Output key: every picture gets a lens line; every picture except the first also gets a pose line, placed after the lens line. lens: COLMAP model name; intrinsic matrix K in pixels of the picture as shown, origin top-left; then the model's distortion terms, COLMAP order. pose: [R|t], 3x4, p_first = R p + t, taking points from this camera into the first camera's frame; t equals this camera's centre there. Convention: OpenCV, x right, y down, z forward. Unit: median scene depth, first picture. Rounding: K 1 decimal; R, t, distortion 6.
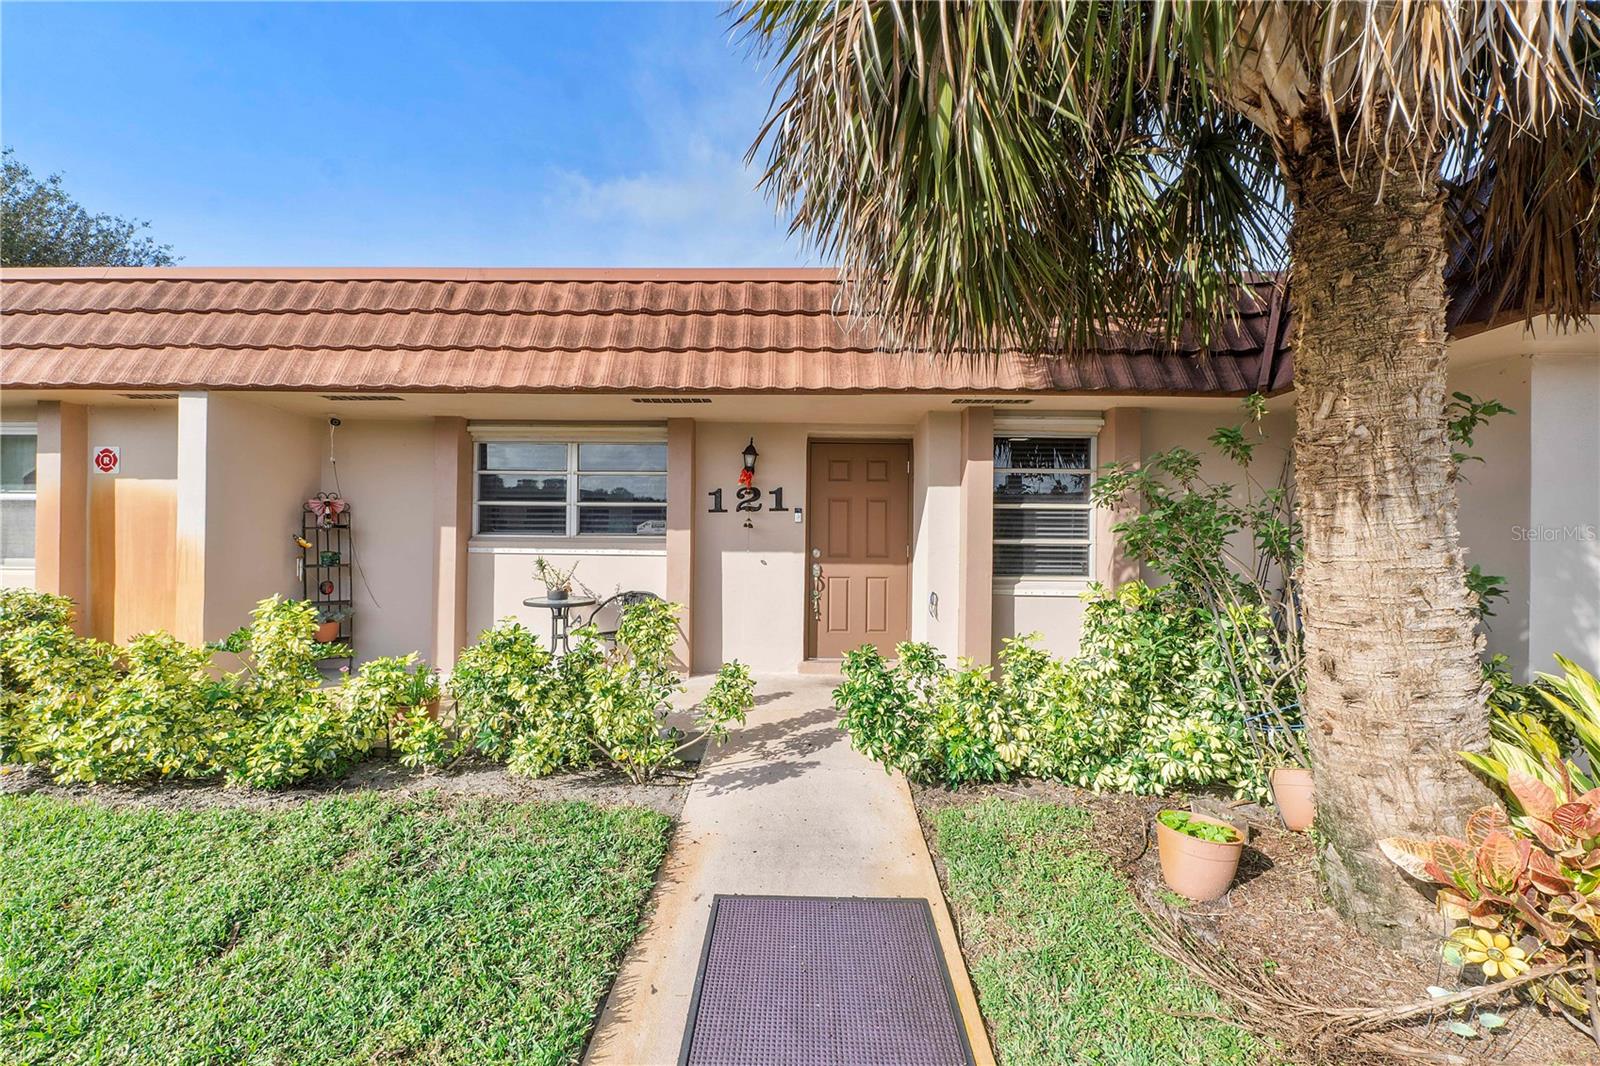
lens RADIAL K [[687.3, 0, 791.5], [0, 687.3, 531.7], [0, 0, 1]] dist [-0.013799, -0.001902]
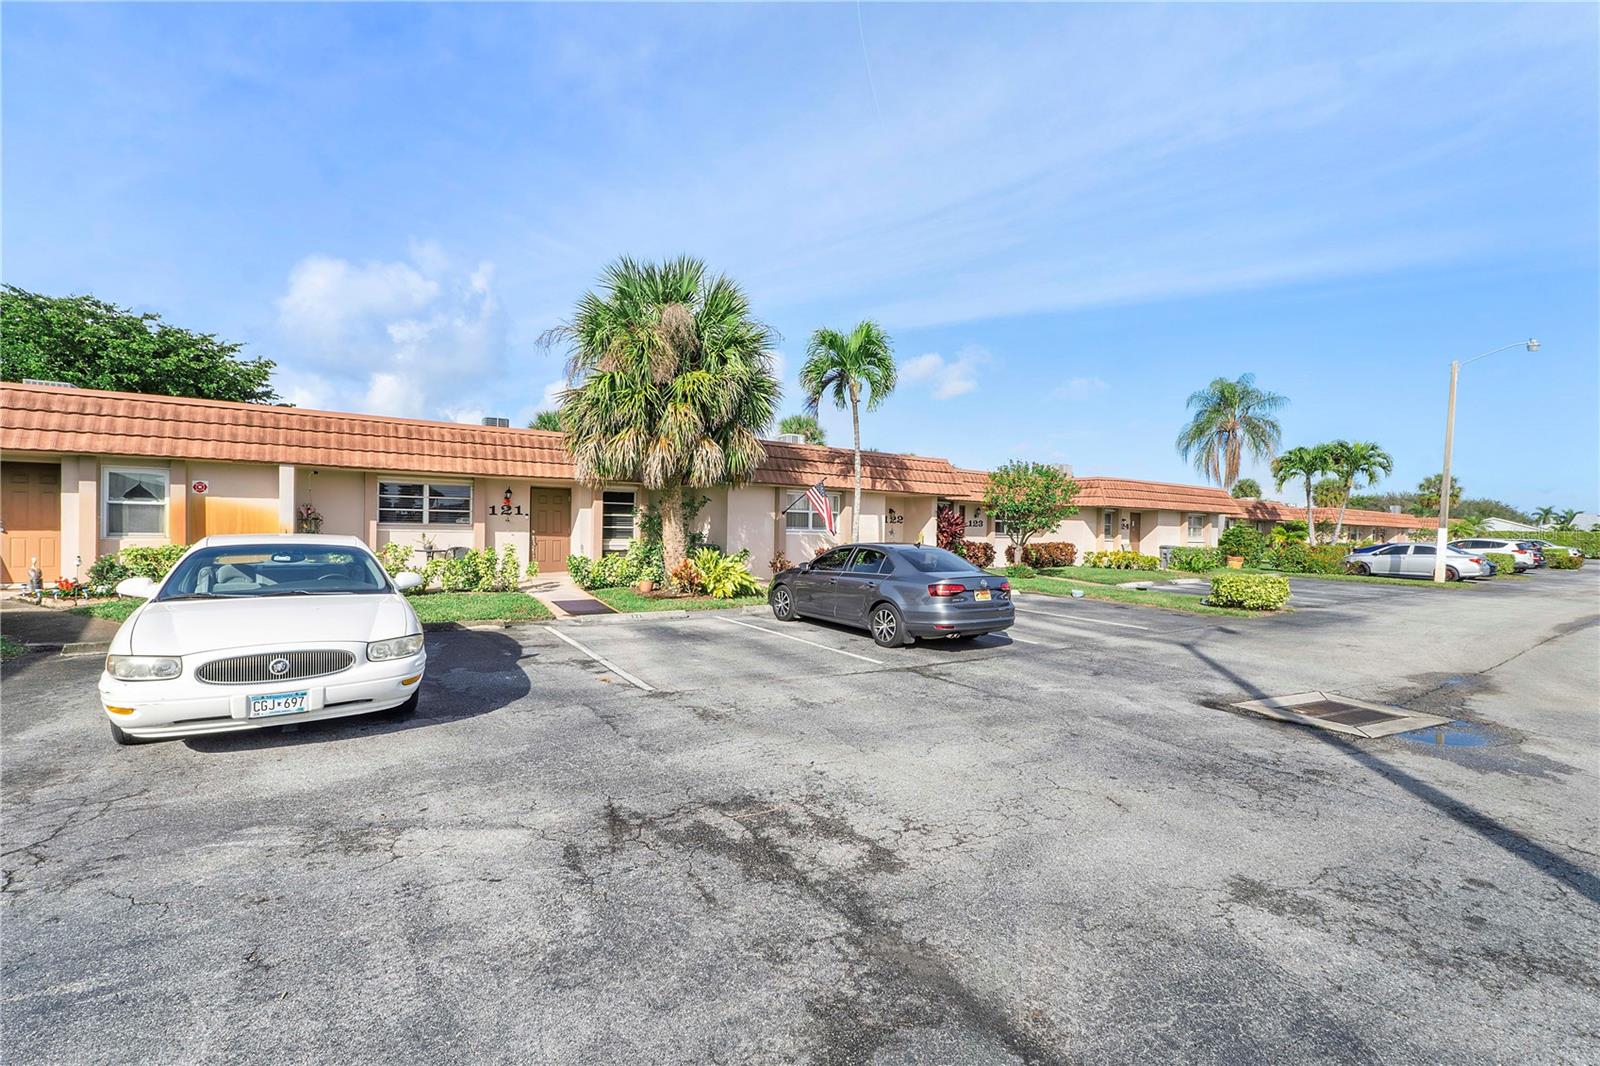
lens RADIAL K [[687.3, 0, 791.8], [0, 687.3, 532.5], [0, 0, 1]] dist [-0.013799, -0.001902]
pose [[0.826699, 0.000980, 0.562644, -0.619451], [-0.010337, 0.999856, 0.013447, -0.009359], [-0.562550, -0.016933, 0.826590, -1.696088]]
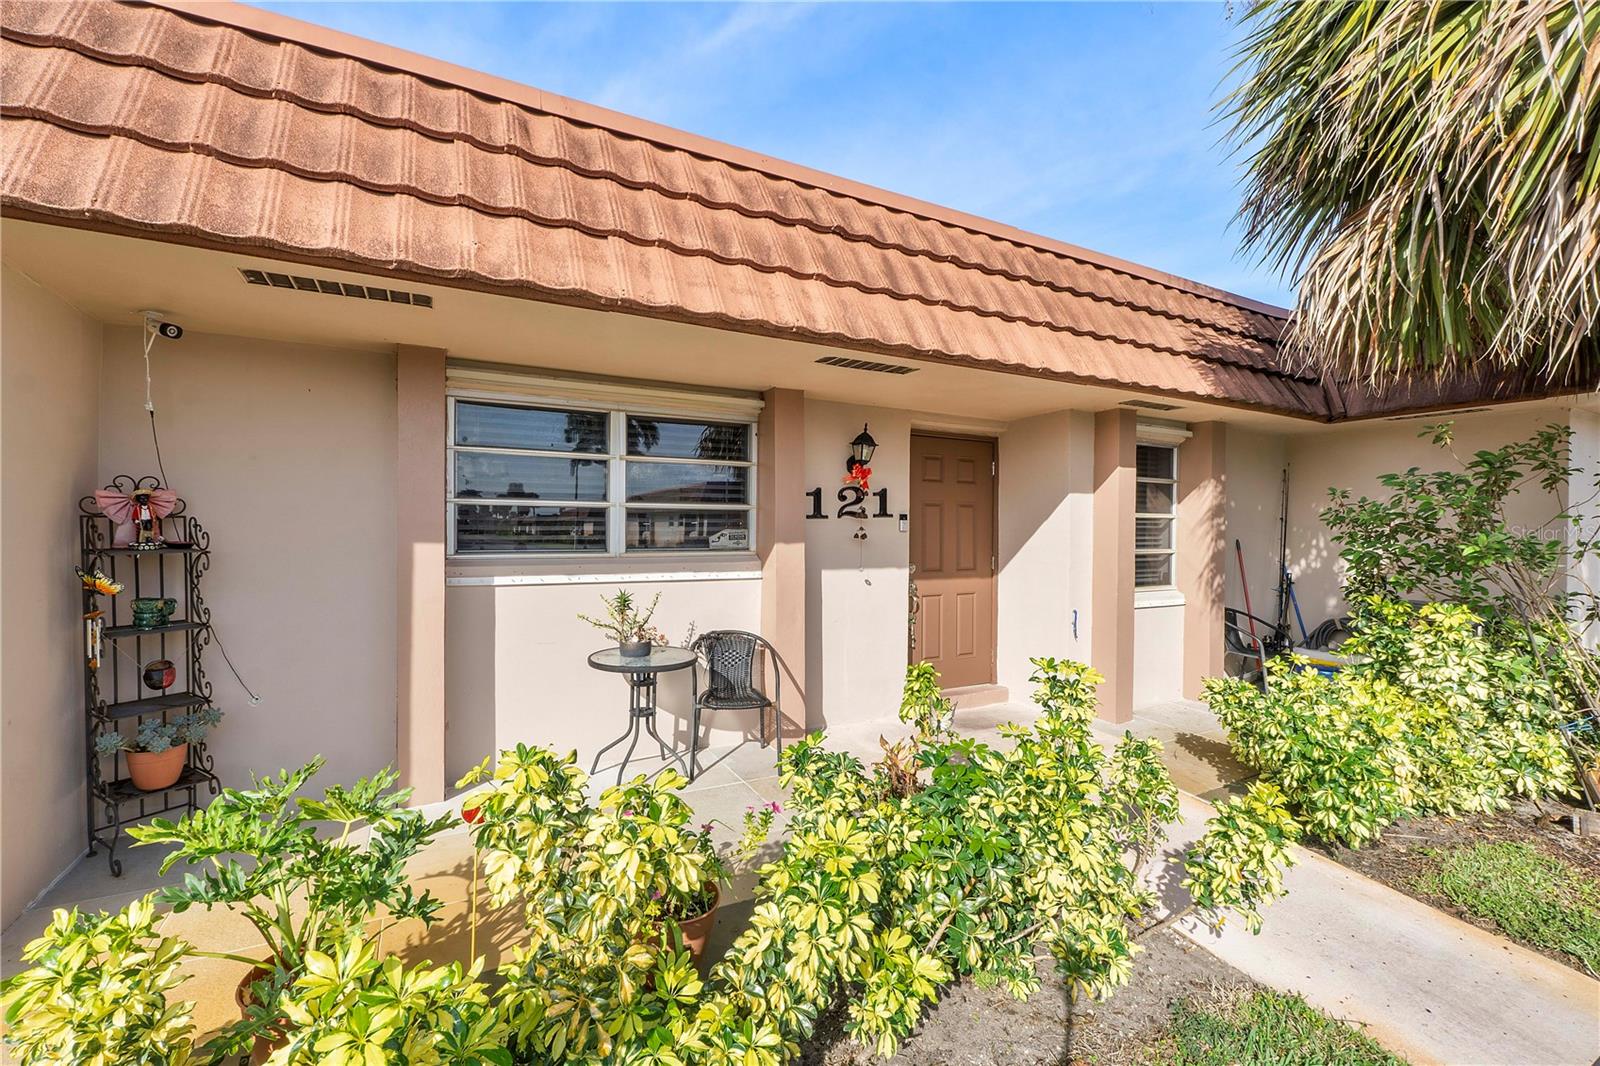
lens RADIAL K [[687.3, 0, 798.4], [0, 687.3, 534.3], [0, 0, 1]] dist [-0.013799, -0.001902]
pose [[0.867283, -0.008579, 0.497742, -0.509009], [0.002148, 0.999907, 0.013491, -0.021304], [-0.497811, -0.010631, 0.867220, 0.353193]]
